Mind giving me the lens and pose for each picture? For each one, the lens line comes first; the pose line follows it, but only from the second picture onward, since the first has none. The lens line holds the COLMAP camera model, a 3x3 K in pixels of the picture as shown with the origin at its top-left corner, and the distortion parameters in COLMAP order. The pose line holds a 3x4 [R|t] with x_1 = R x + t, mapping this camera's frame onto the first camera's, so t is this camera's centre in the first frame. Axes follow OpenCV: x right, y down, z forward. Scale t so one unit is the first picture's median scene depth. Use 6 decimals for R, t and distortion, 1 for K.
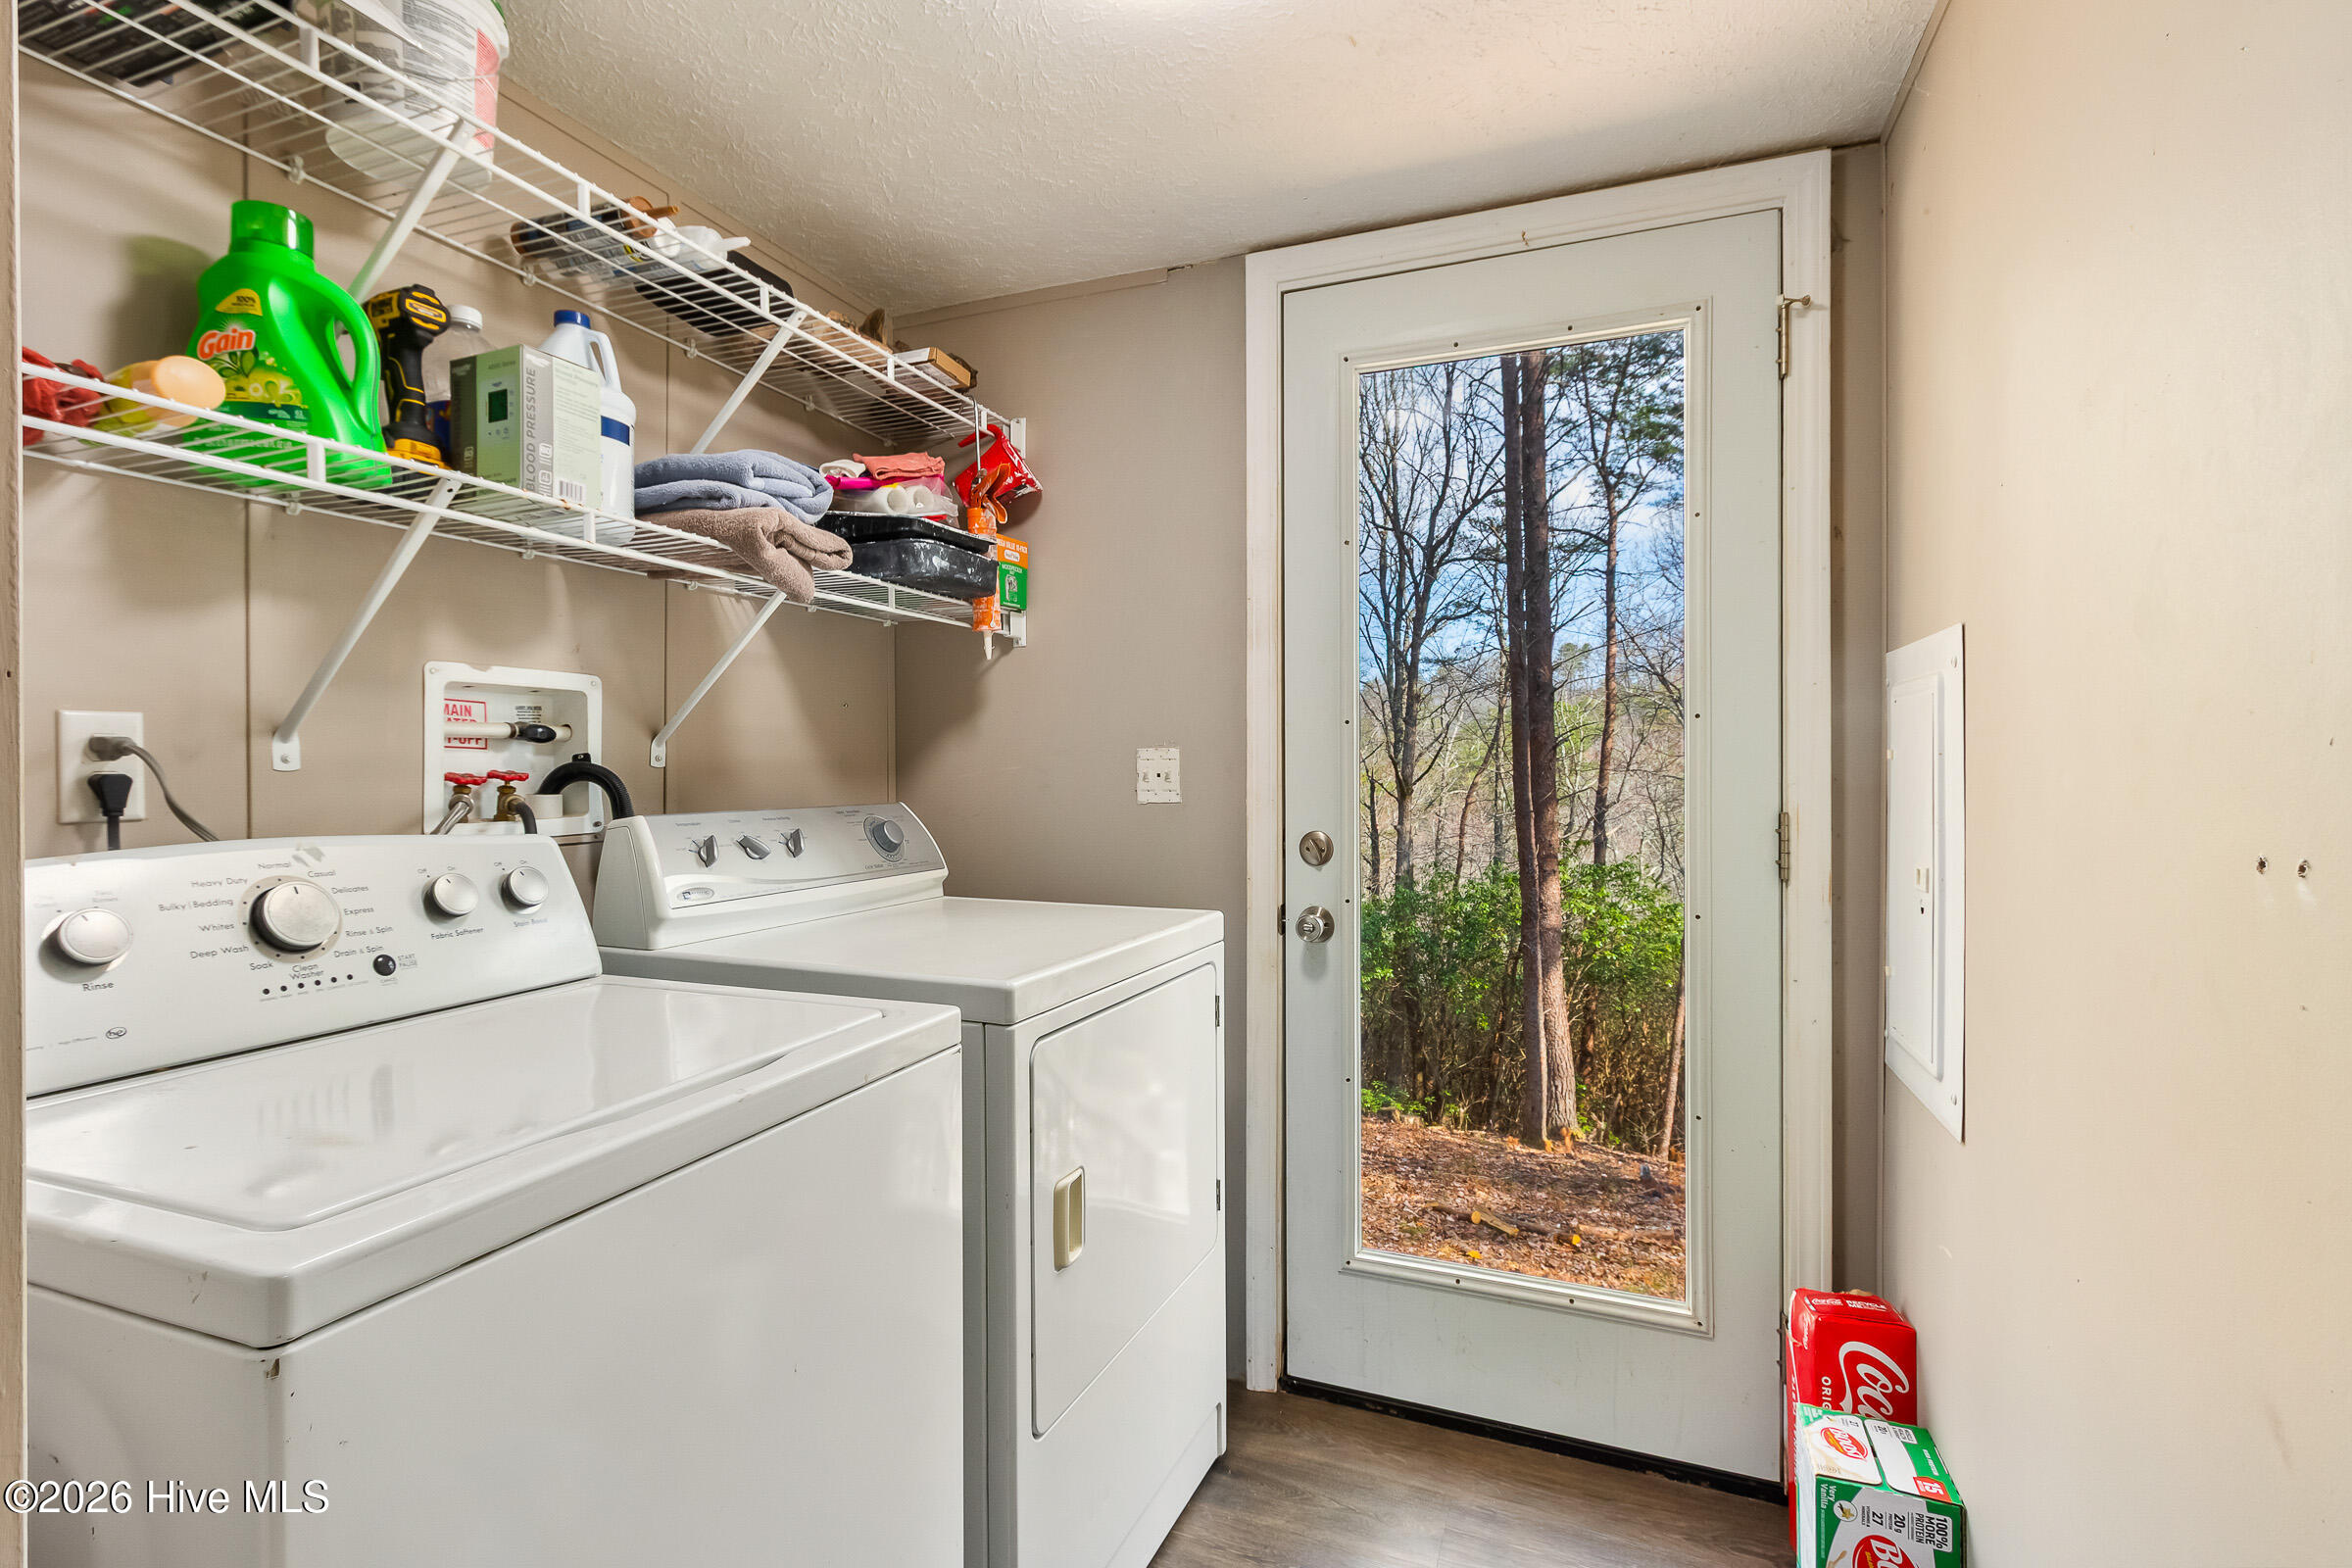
lens RADIAL K [[1100.0, 0, 1176.0], [0, 1100.0, 784.0], [0, 0, 1]] dist [0.007673, 0.000642]
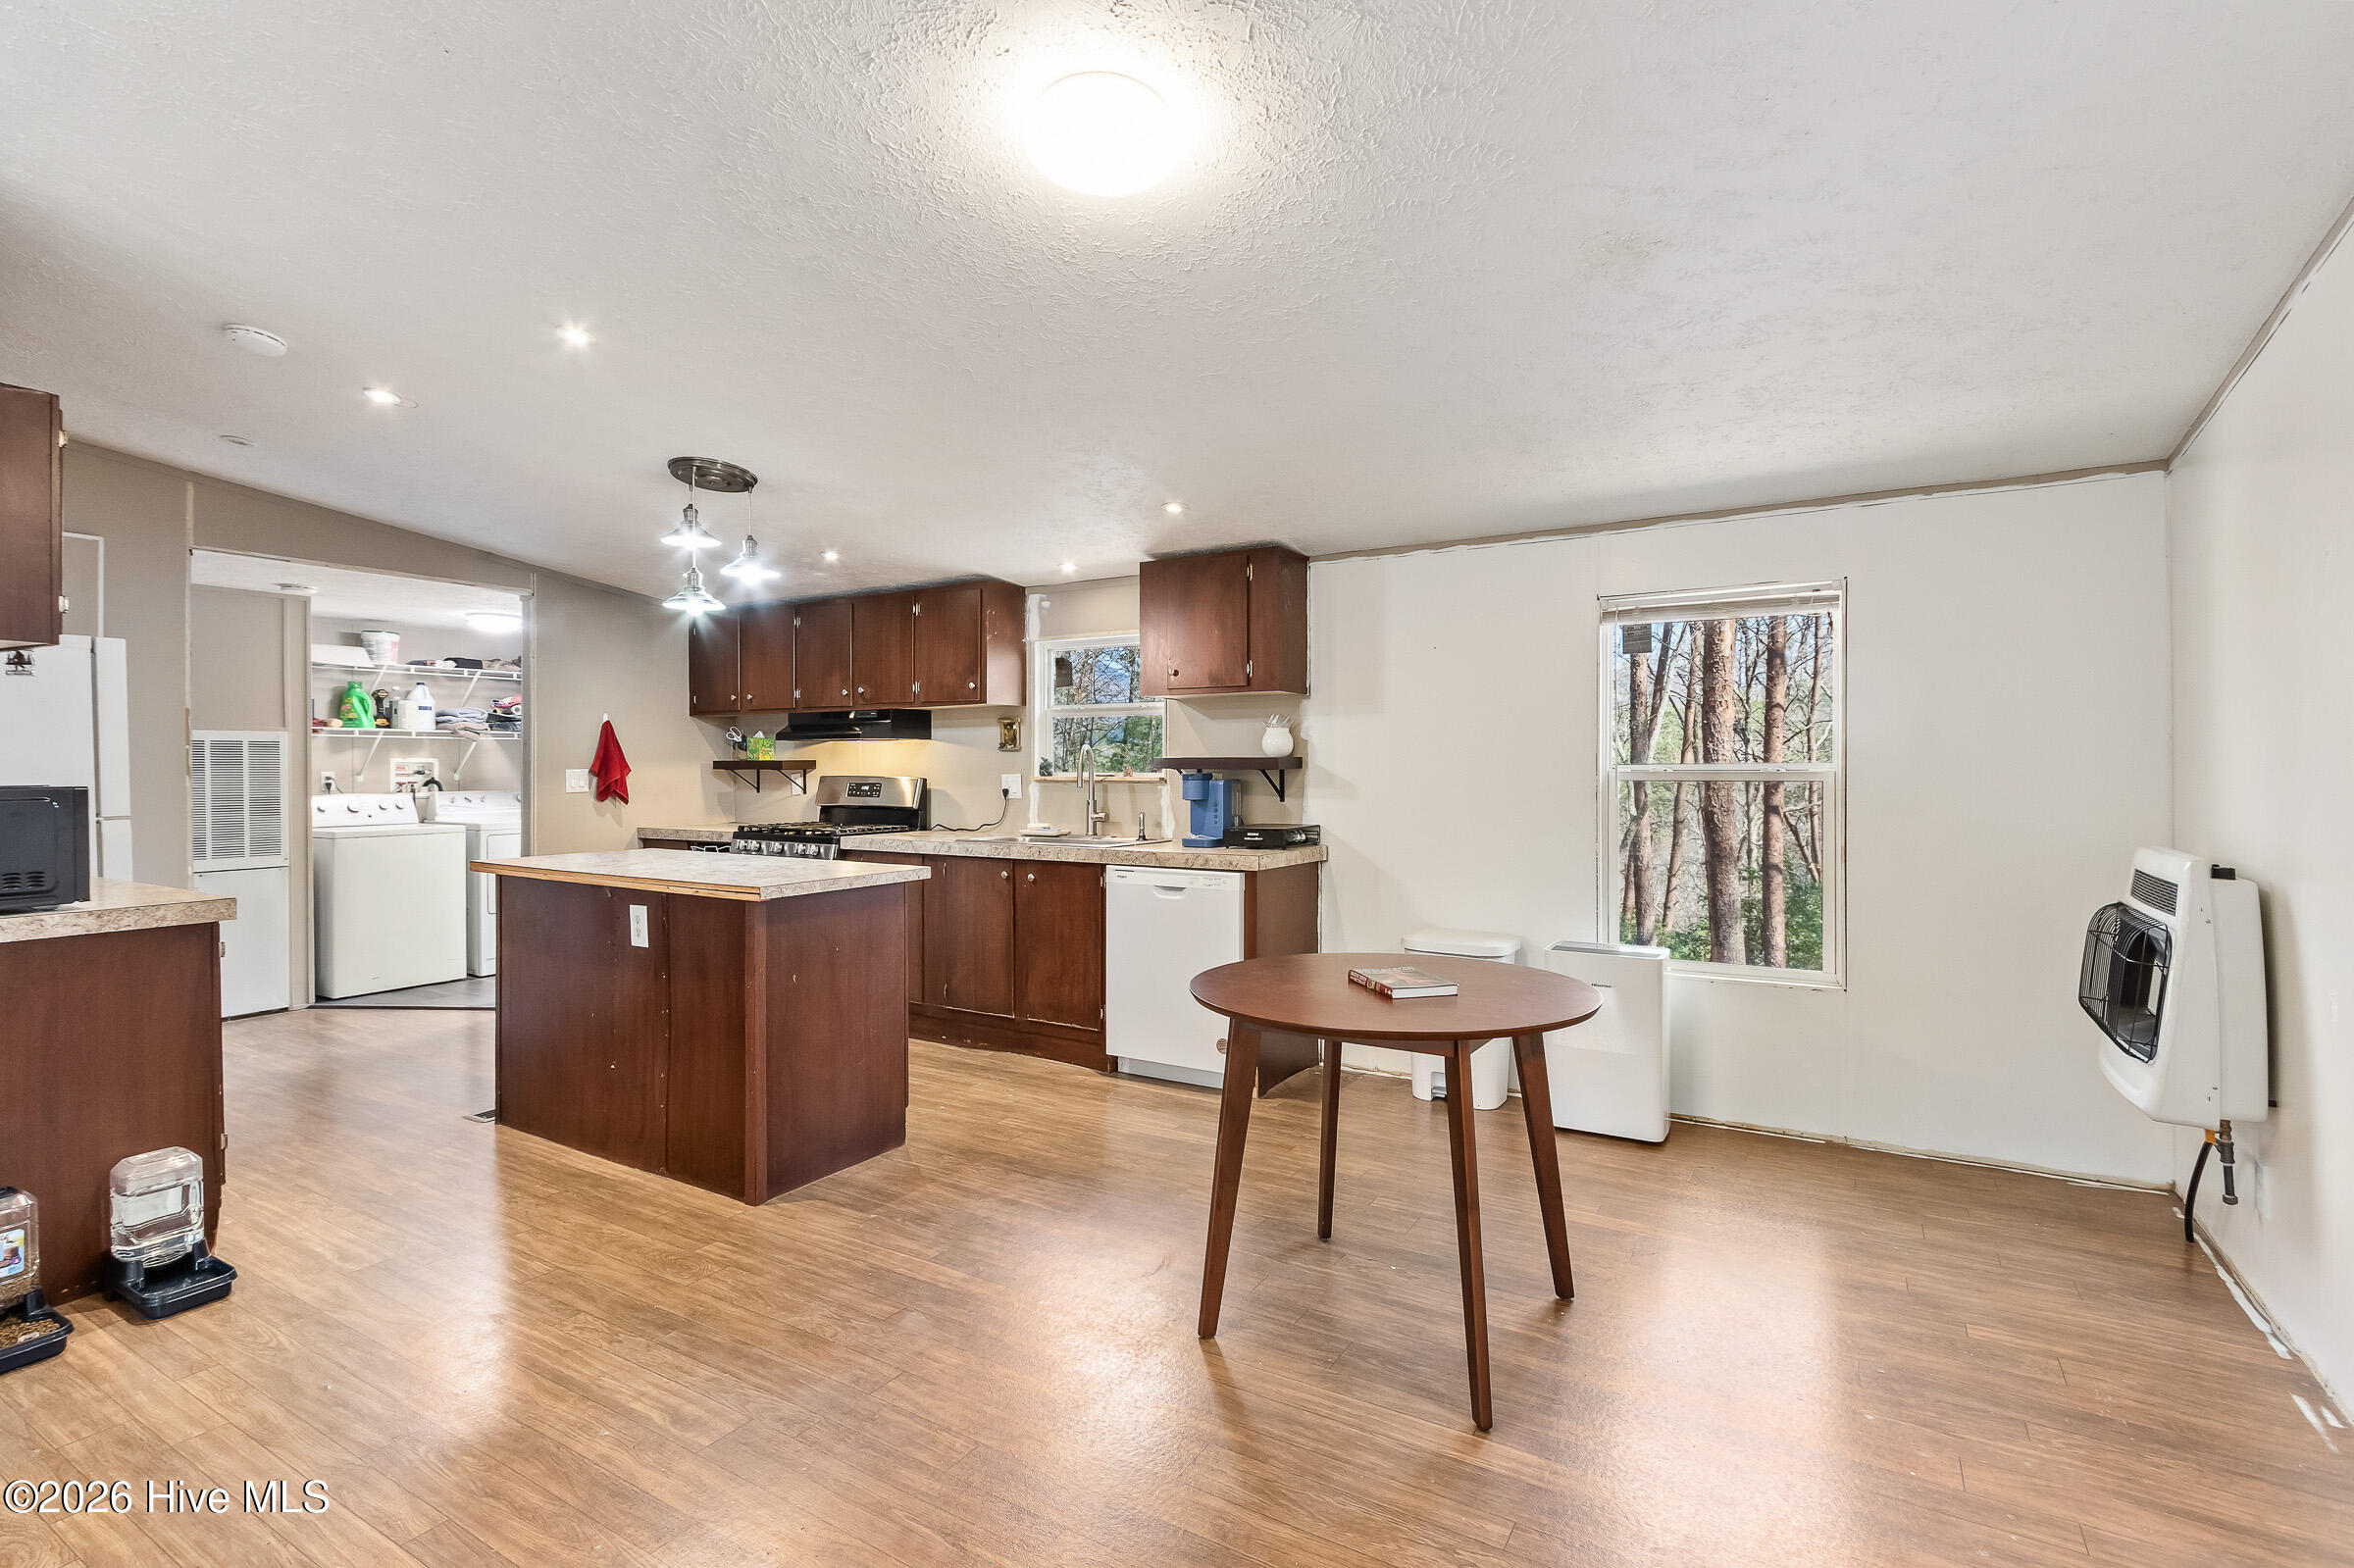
lens RADIAL K [[1100.8, 0, 1177.0], [0, 1100.8, 784.0], [0, 0, 1]] dist [0.007673, 0.000642]
pose [[0.986575, 0.001229, -0.163303, 3.366076], [-0.001507, 0.999998, -0.001579, 0.001326], [0.163301, 0.001804, 0.986575, -3.076109]]
